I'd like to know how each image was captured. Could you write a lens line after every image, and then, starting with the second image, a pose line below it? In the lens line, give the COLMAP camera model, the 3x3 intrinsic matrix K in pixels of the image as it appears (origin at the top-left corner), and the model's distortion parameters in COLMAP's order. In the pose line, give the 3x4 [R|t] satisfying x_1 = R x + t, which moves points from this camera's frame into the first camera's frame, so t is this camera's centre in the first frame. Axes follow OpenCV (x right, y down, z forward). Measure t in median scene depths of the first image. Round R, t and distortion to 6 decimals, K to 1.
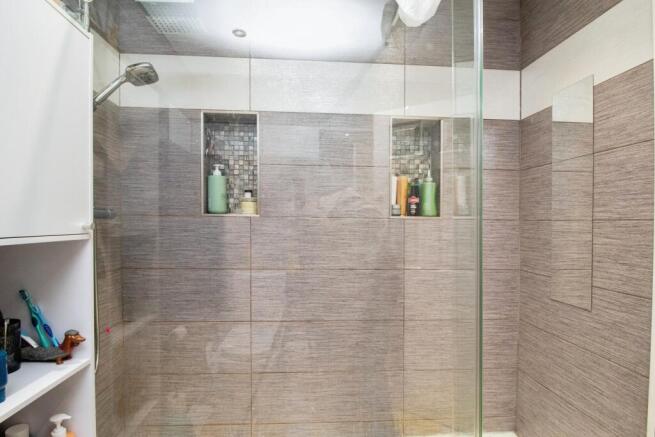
lens RADIAL K [[307.0, 0, 327.6], [0, 307.0, 223.0], [0, 0, 1]] dist [0.000845, -0.010956]
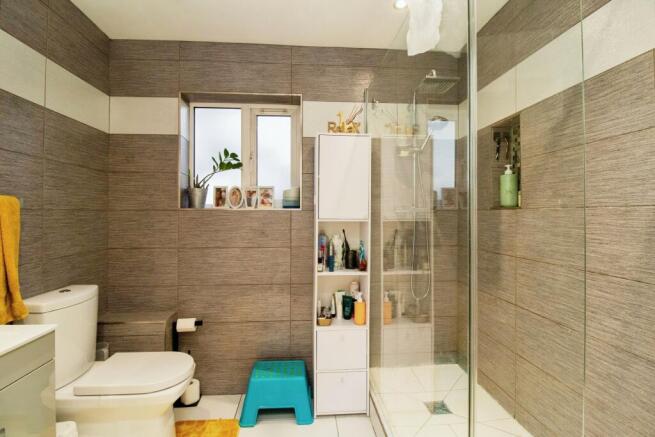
lens RADIAL K [[307.0, 0, 327.6], [0, 307.0, 223.0], [0, 0, 1]] dist [0.000845, -0.010956]
pose [[0.032024, 0.010771, -0.999429, 0.808520], [-0.002419, 0.999940, 0.010699, 0.018645], [0.999484, 0.002075, 0.032048, 0.297549]]
